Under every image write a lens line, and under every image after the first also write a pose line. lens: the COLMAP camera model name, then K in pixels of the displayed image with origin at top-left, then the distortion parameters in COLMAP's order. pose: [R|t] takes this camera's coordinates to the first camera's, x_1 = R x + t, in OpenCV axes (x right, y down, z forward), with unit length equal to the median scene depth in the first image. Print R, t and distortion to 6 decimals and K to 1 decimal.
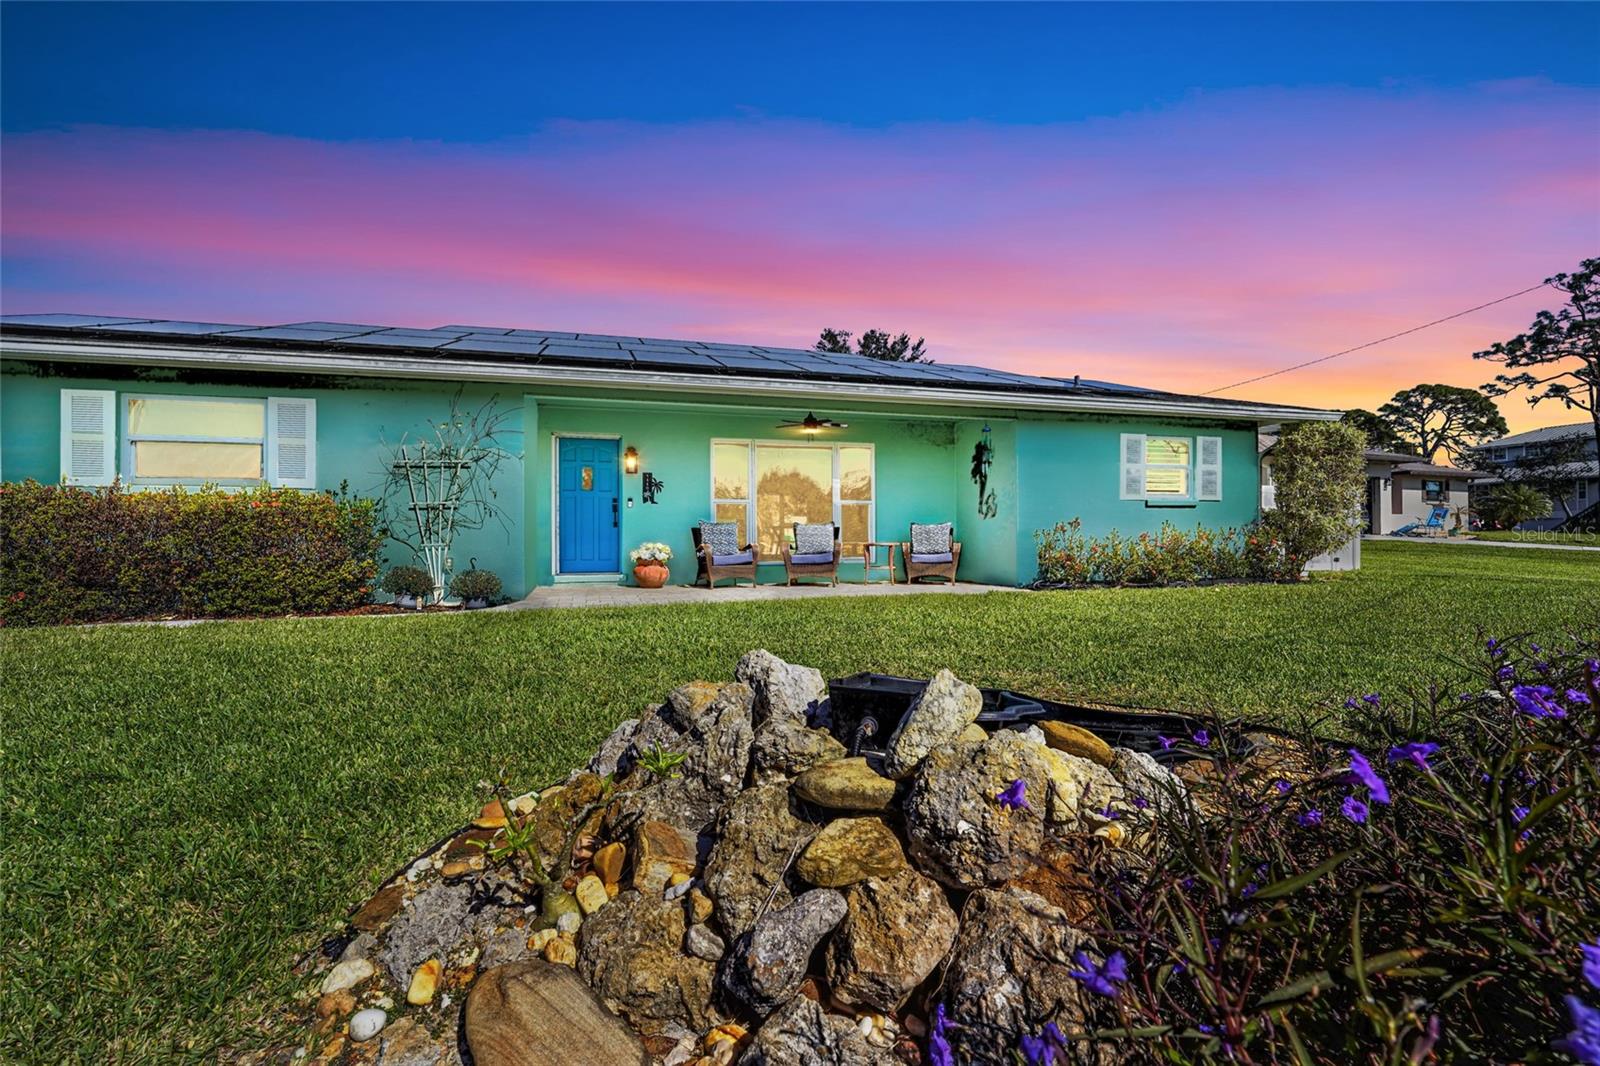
lens RADIAL K [[732.6, 0, 804.6], [0, 732.6, 529.1], [0, 0, 1]] dist [0.010894, -0.000110]
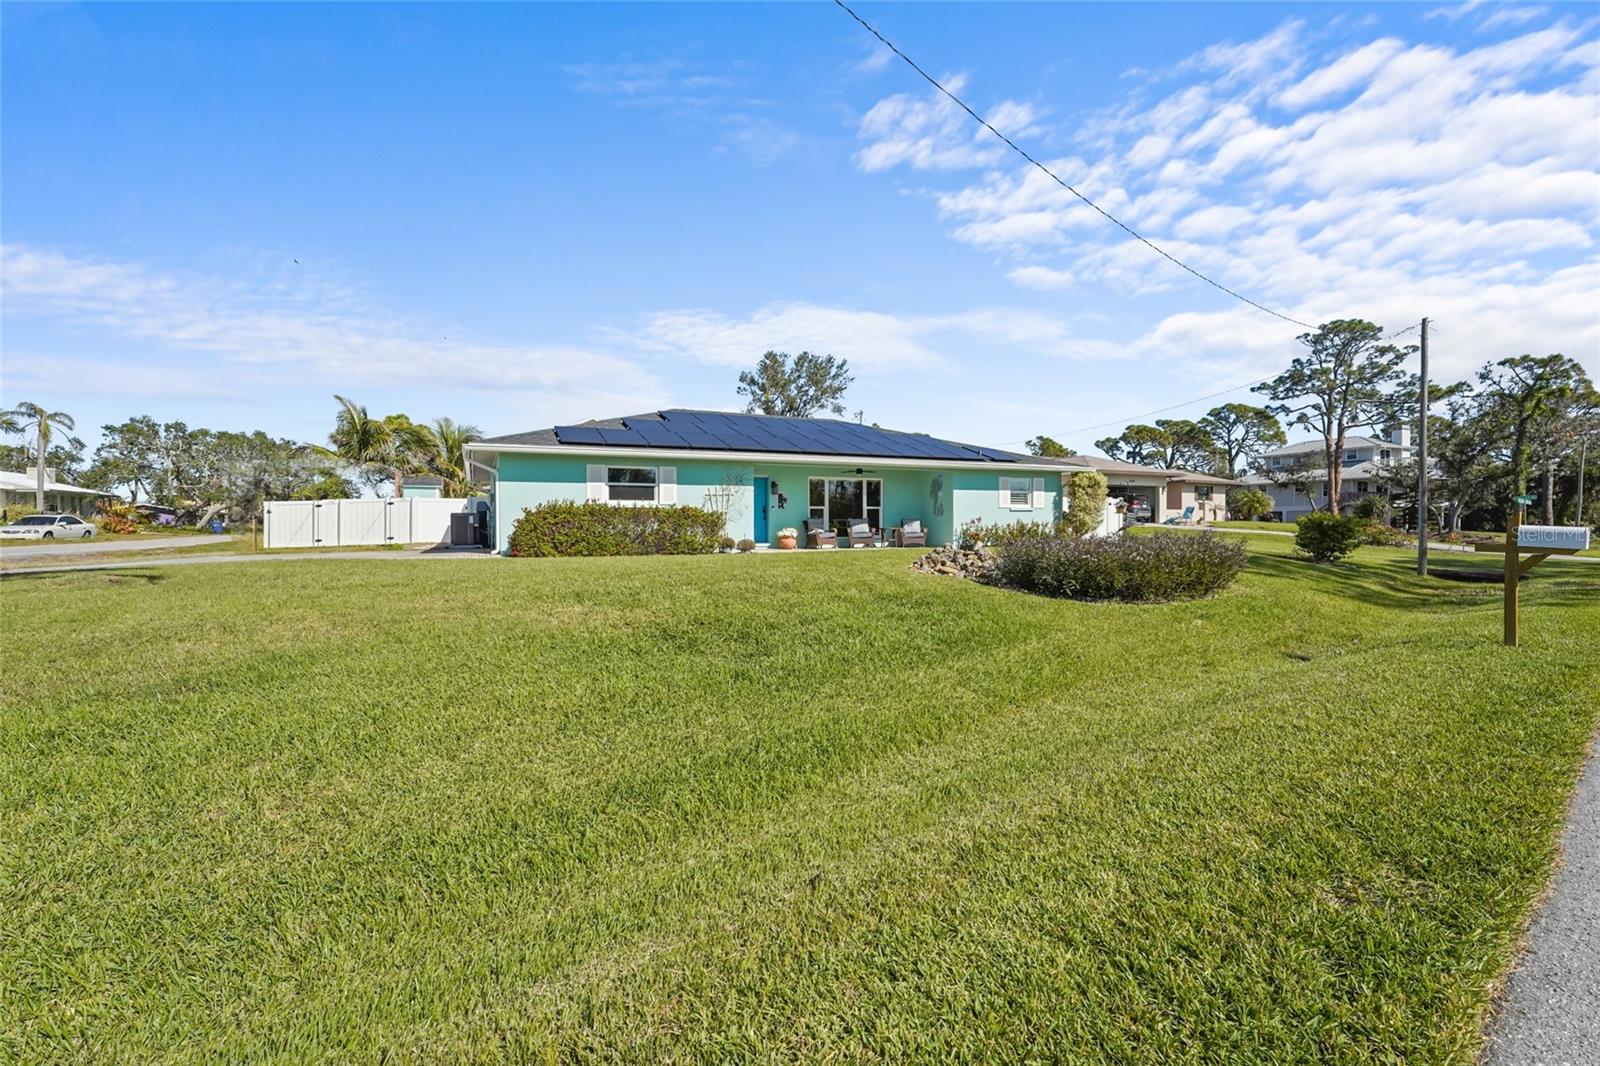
lens RADIAL K [[723.0, 0, 796.9], [0, 723.0, 528.4], [0, 0, 1]] dist [0.012713, 0.000216]
pose [[0.991285, 0.001455, 0.131723, -0.087789], [-0.003914, 0.999823, 0.018410, -0.003419], [-0.131673, -0.018765, 0.991116, -0.206582]]
